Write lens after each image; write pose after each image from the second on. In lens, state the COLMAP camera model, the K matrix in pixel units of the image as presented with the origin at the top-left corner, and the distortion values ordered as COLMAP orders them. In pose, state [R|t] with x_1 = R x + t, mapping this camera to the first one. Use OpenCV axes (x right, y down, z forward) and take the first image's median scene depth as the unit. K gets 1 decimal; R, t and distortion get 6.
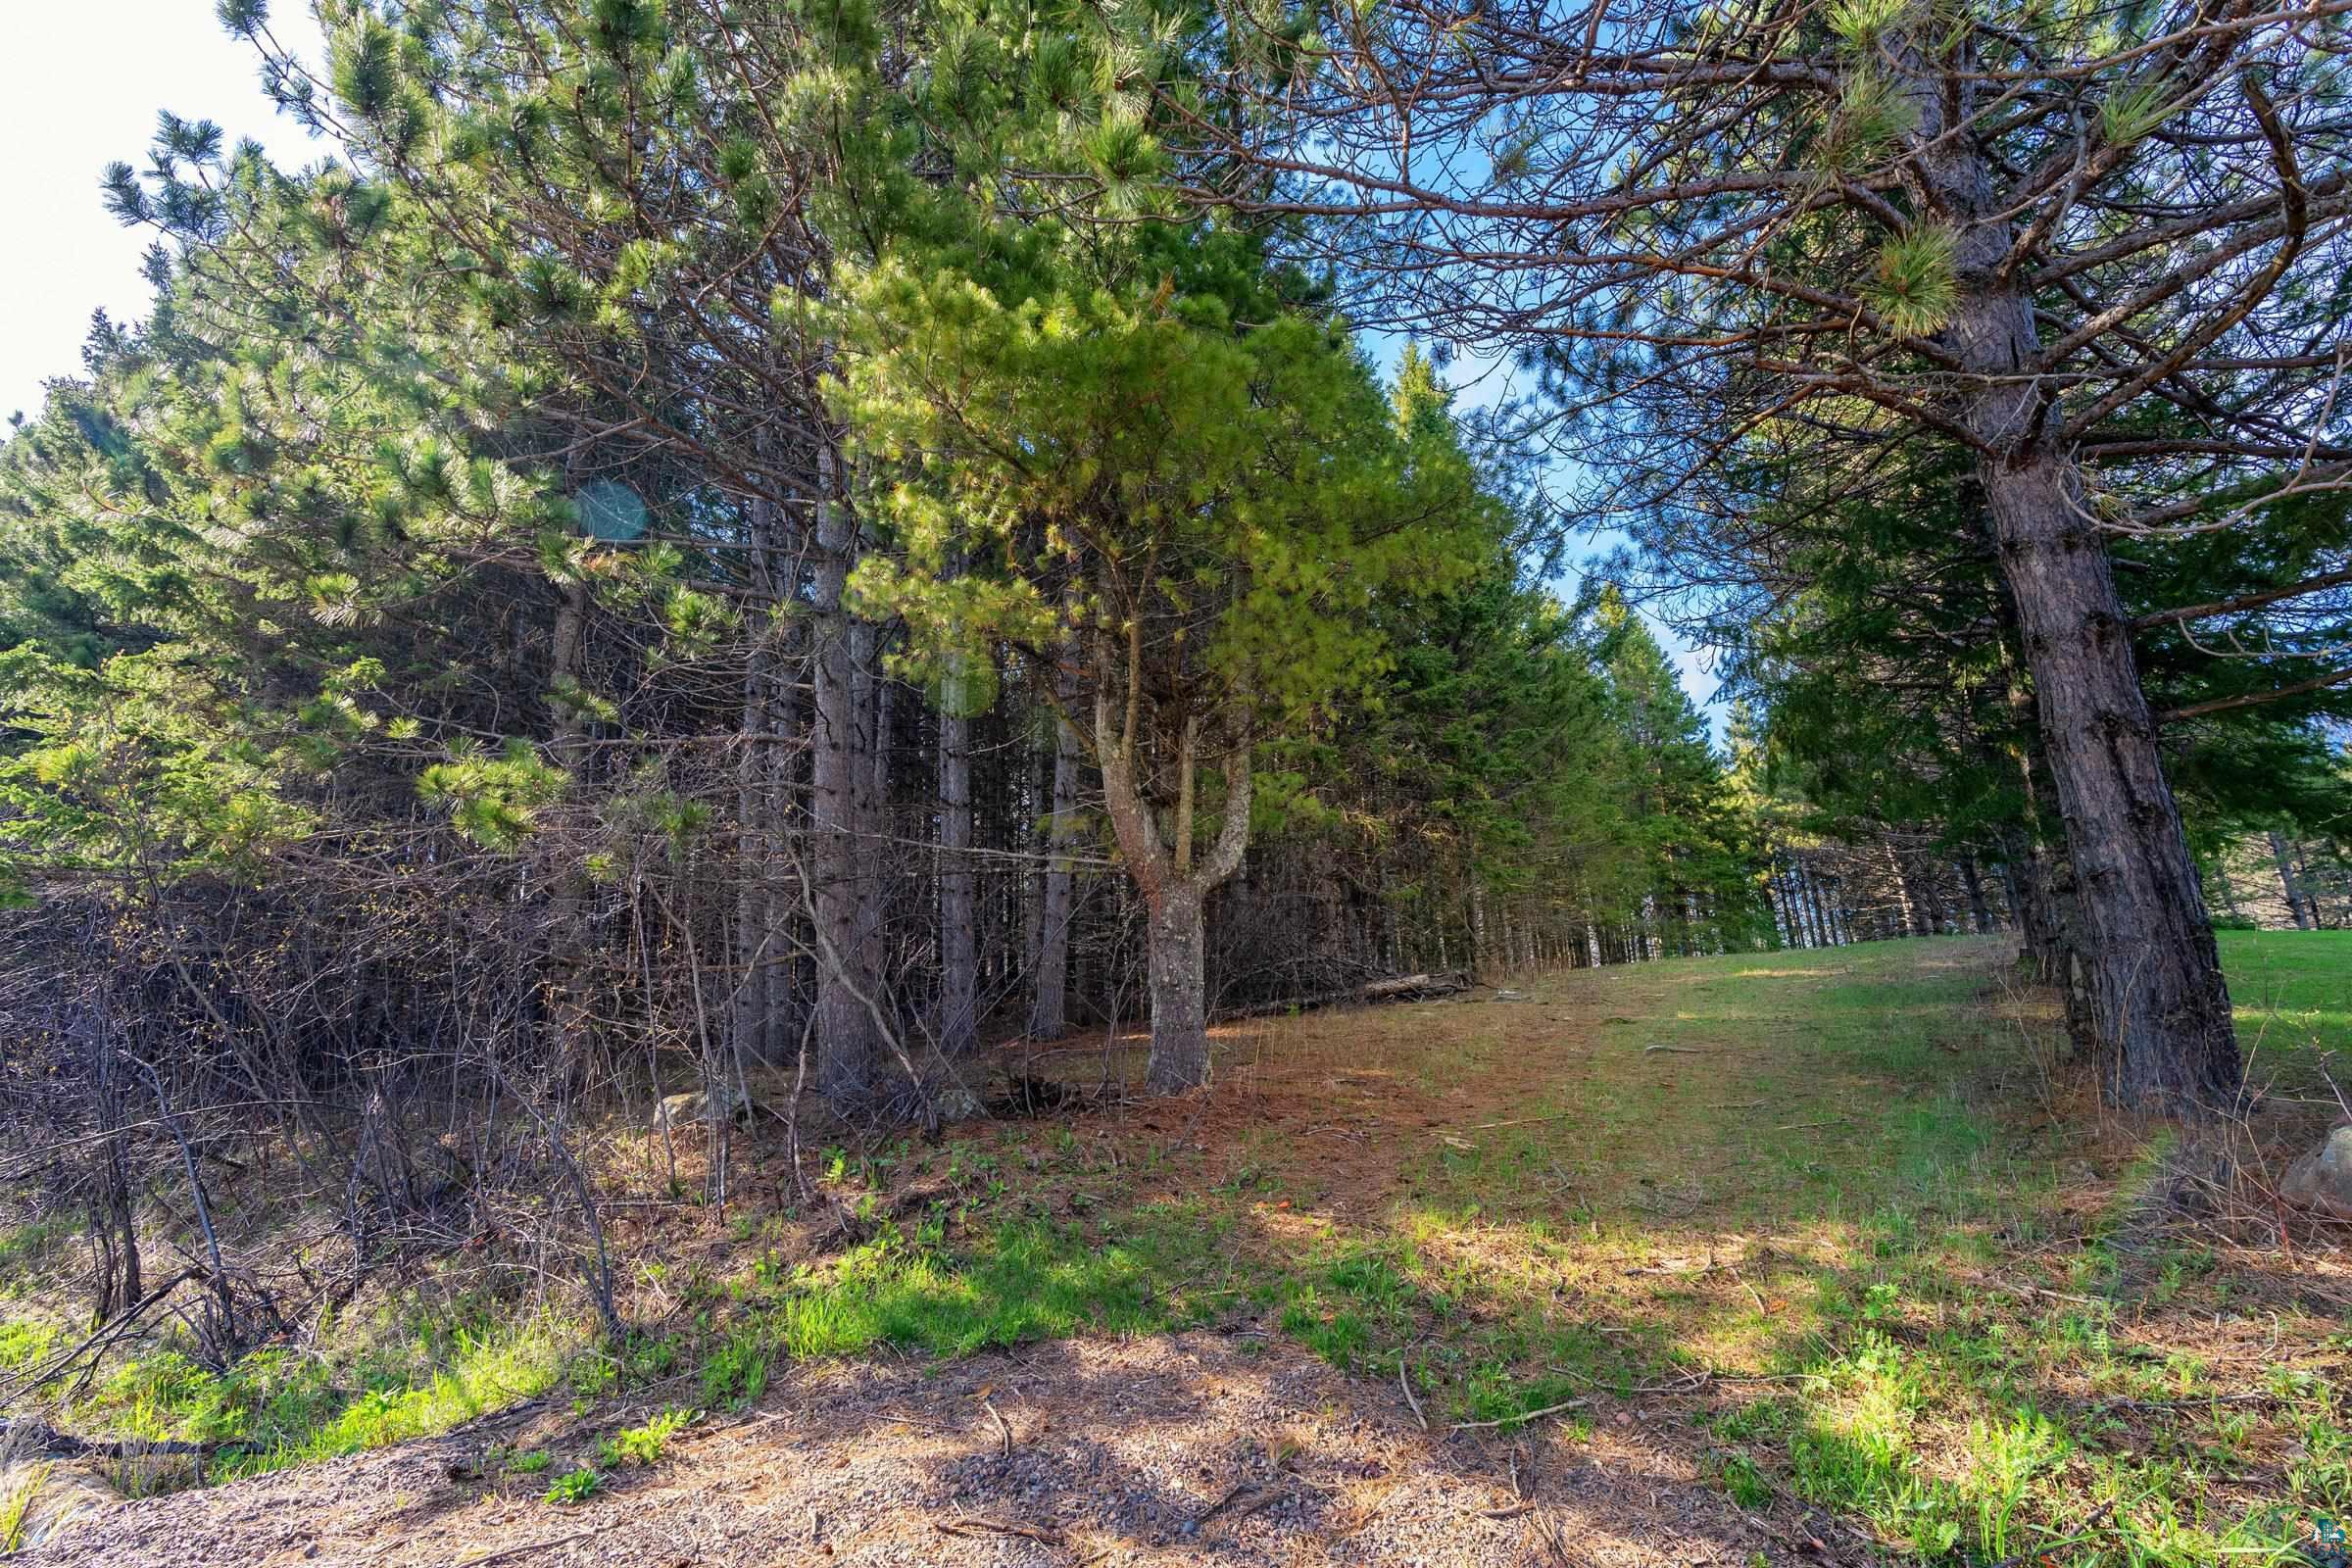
lens RADIAL K [[1058.1, 0, 1187.6], [0, 1058.1, 776.7], [0, 0, 1]] dist [-0.009918, 0.003609]
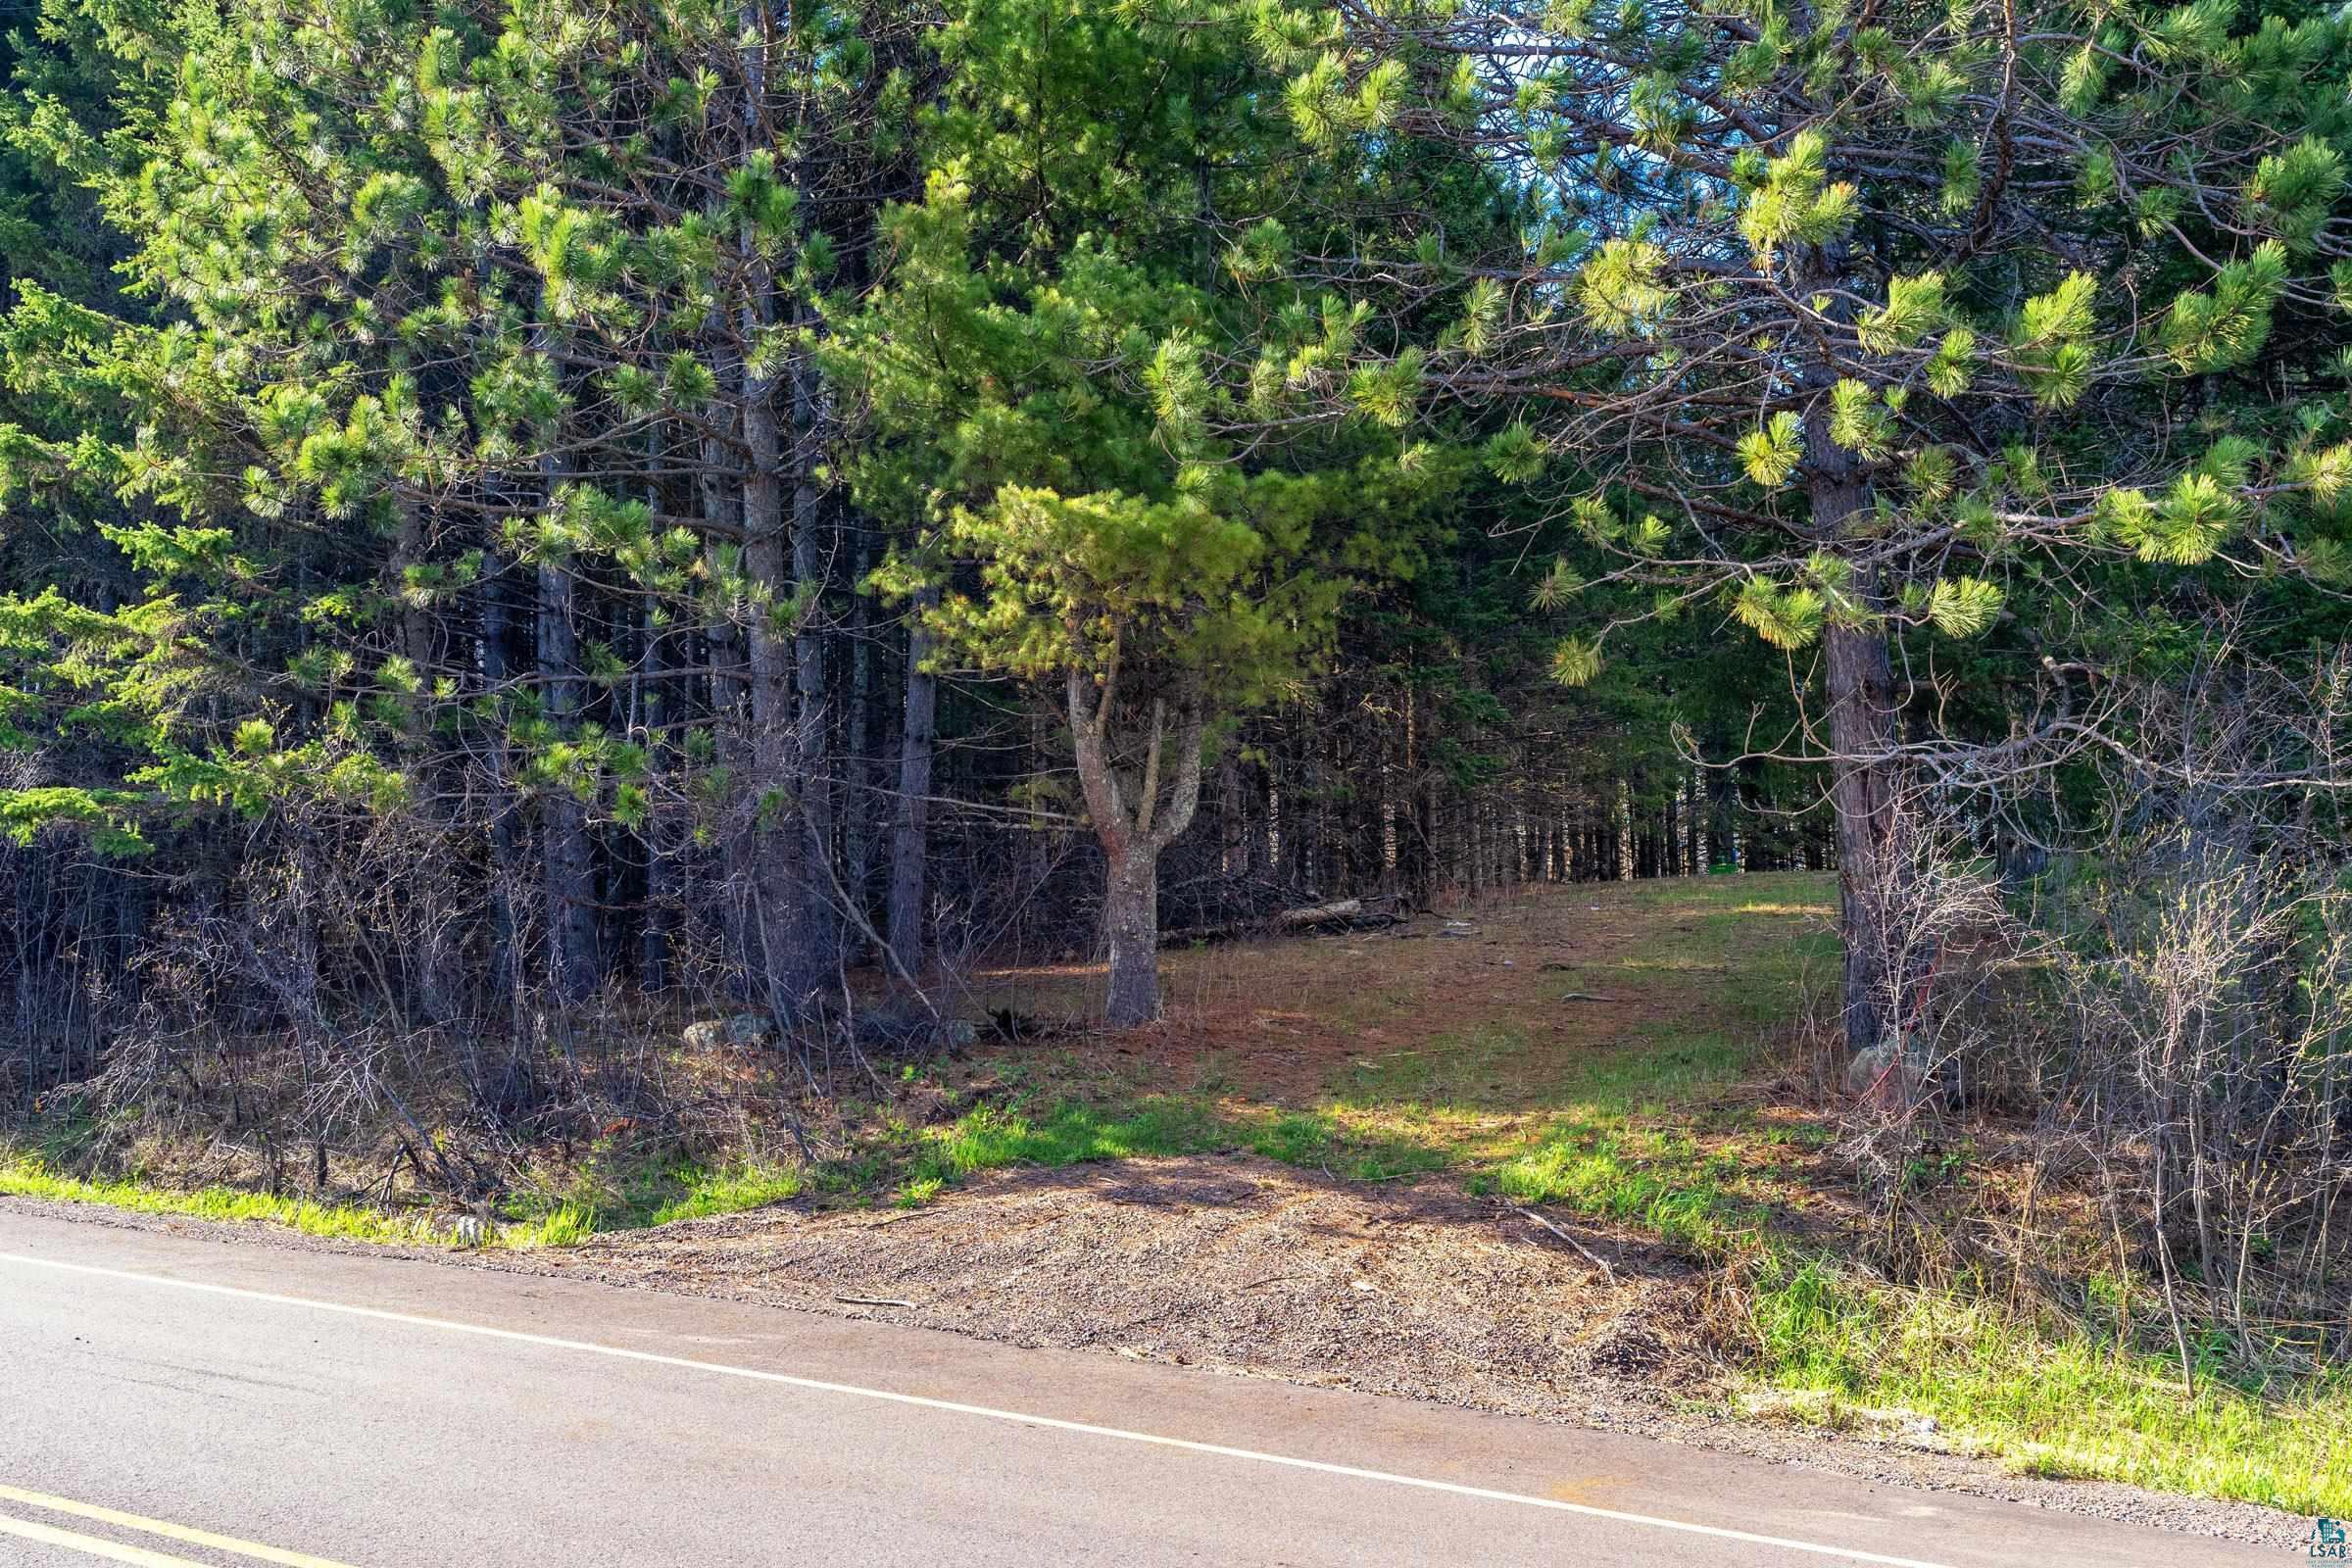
lens RADIAL K [[2041.7, 0, 1159.9], [0, 2041.7, 790.4], [0, 0, 1]] dist [-0.027347, 0.000728]
pose [[0.992717, 0.028551, 0.117037, -0.059994], [-0.046375, 0.987211, 0.152527, -0.070952], [-0.111186, -0.156844, 0.981345, -0.275169]]
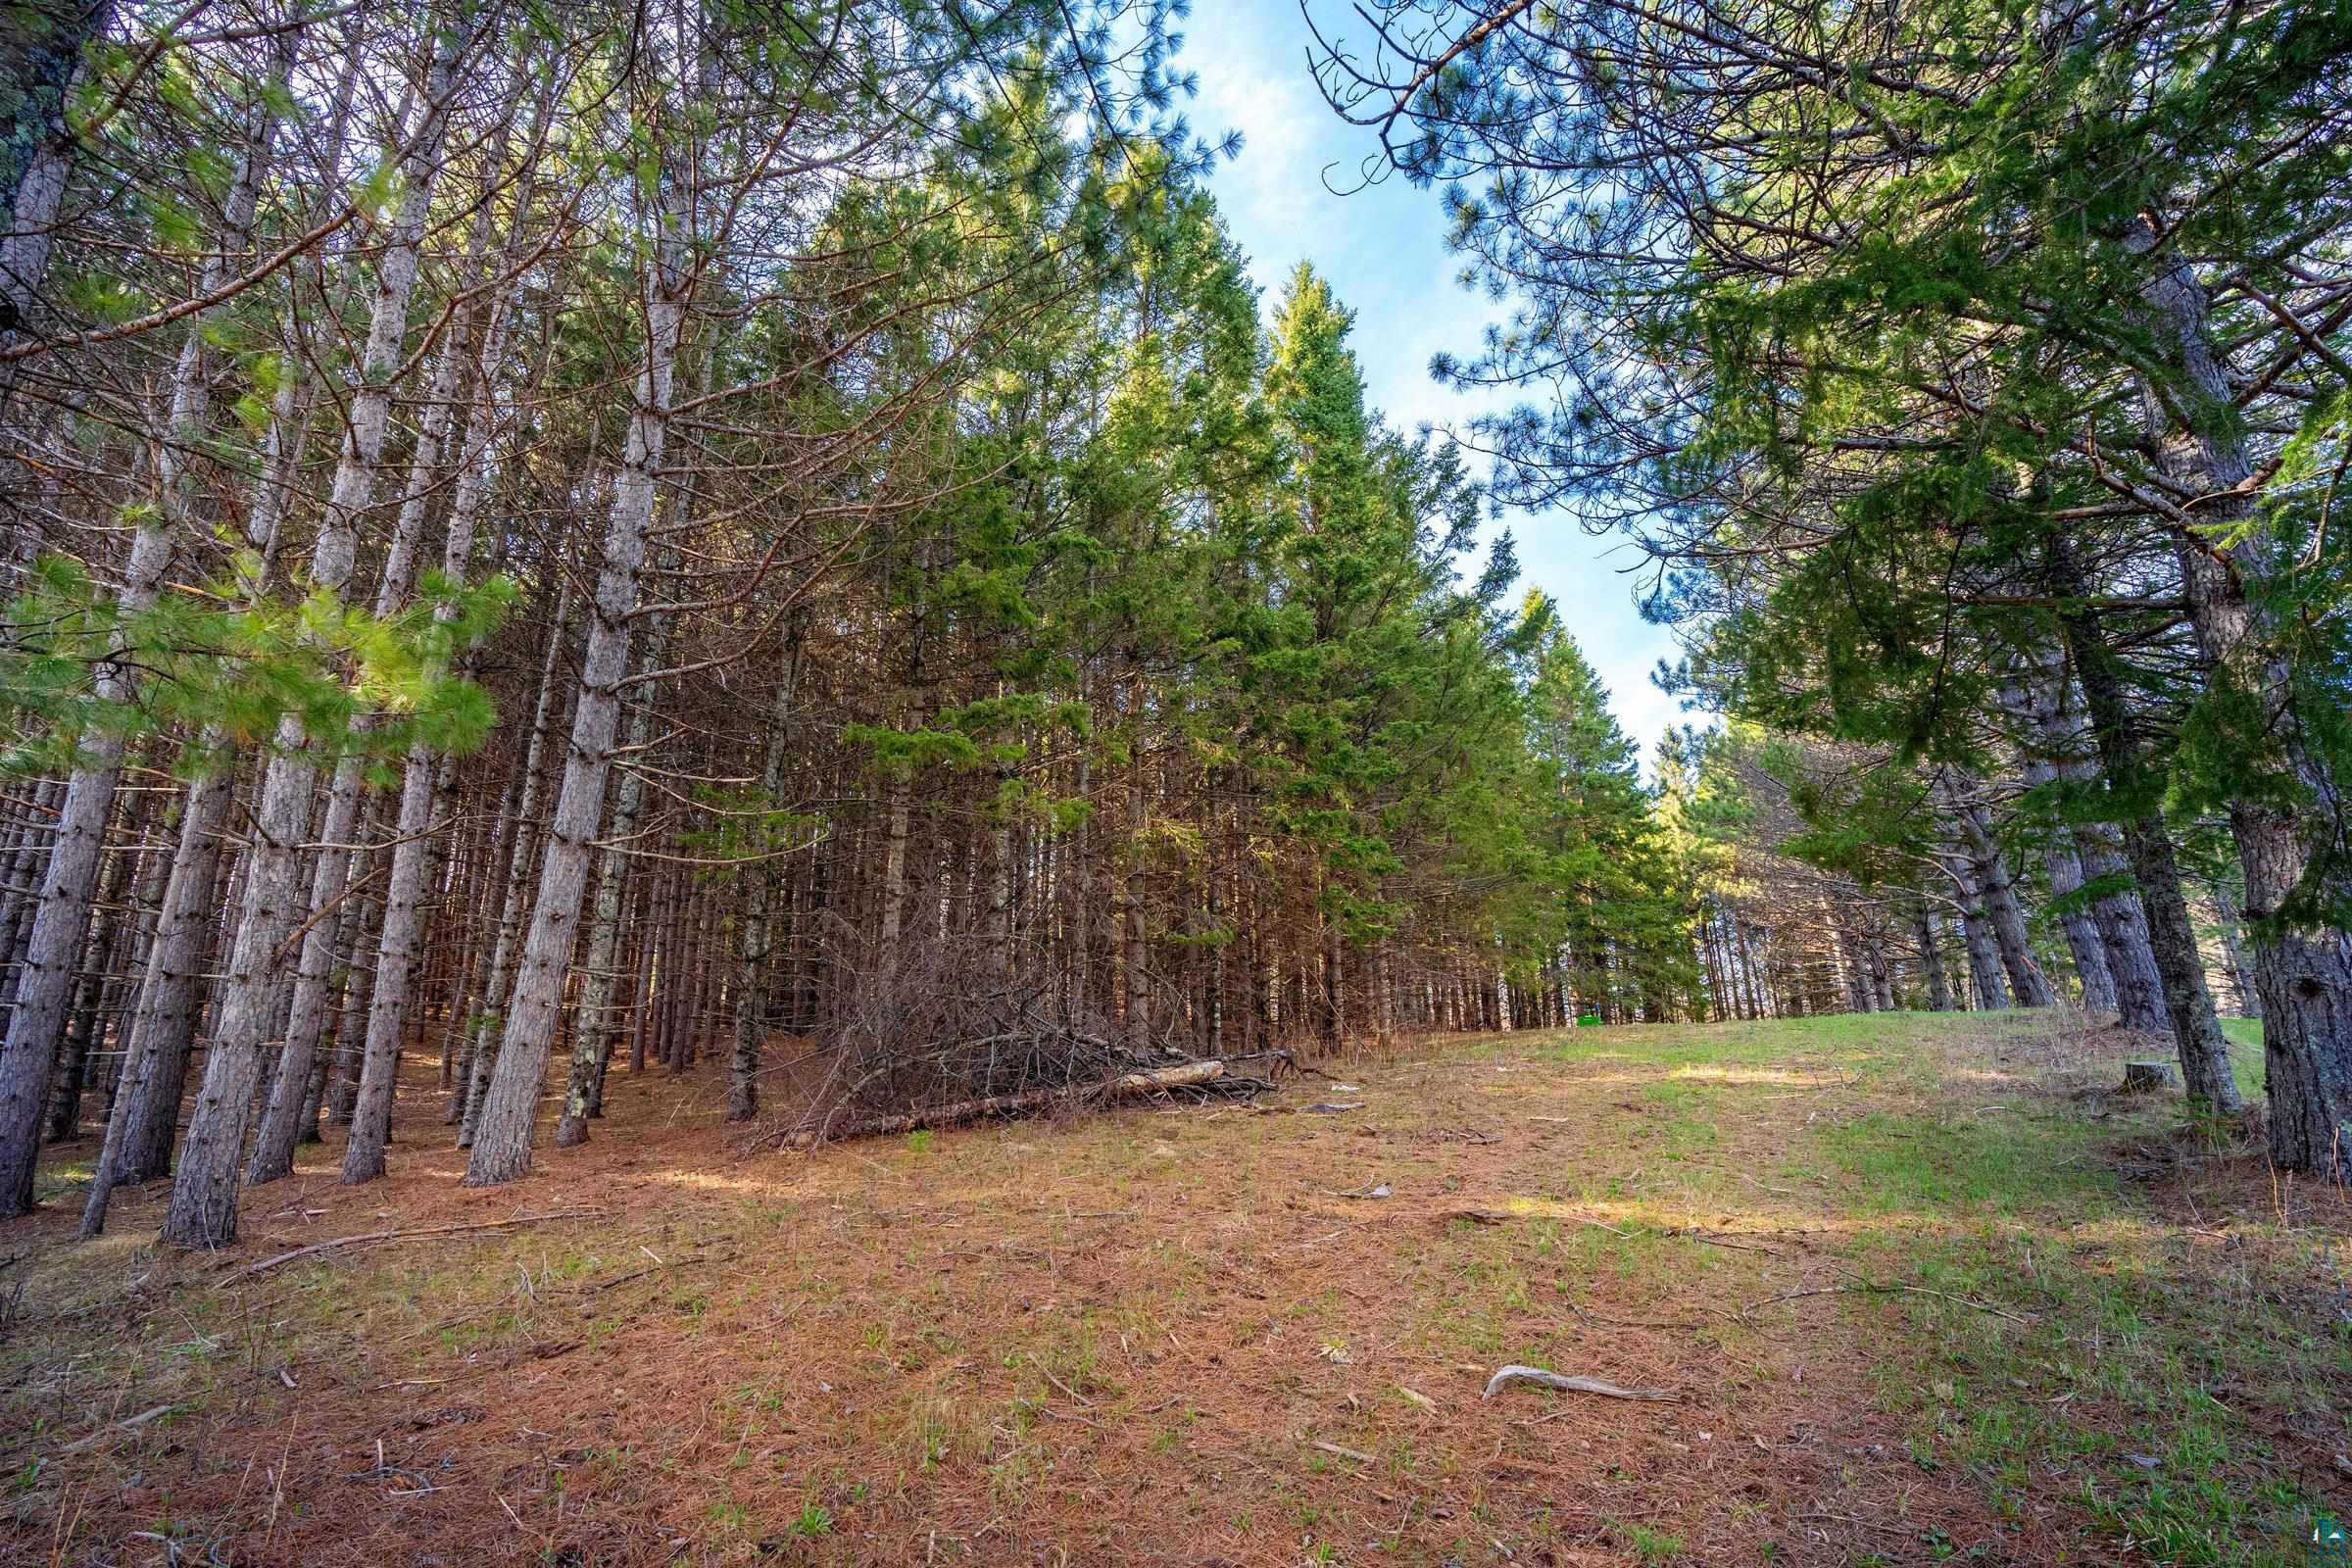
lens RADIAL K [[1058.1, 0, 1193.8], [0, 1058.1, 787.2], [0, 0, 1]] dist [-0.009918, 0.003609]
pose [[0.996871, 0.043638, 0.065911, 0.096349], [-0.042567, 0.998939, -0.017568, 0.017274], [-0.066607, 0.014708, 0.997671, 0.207132]]
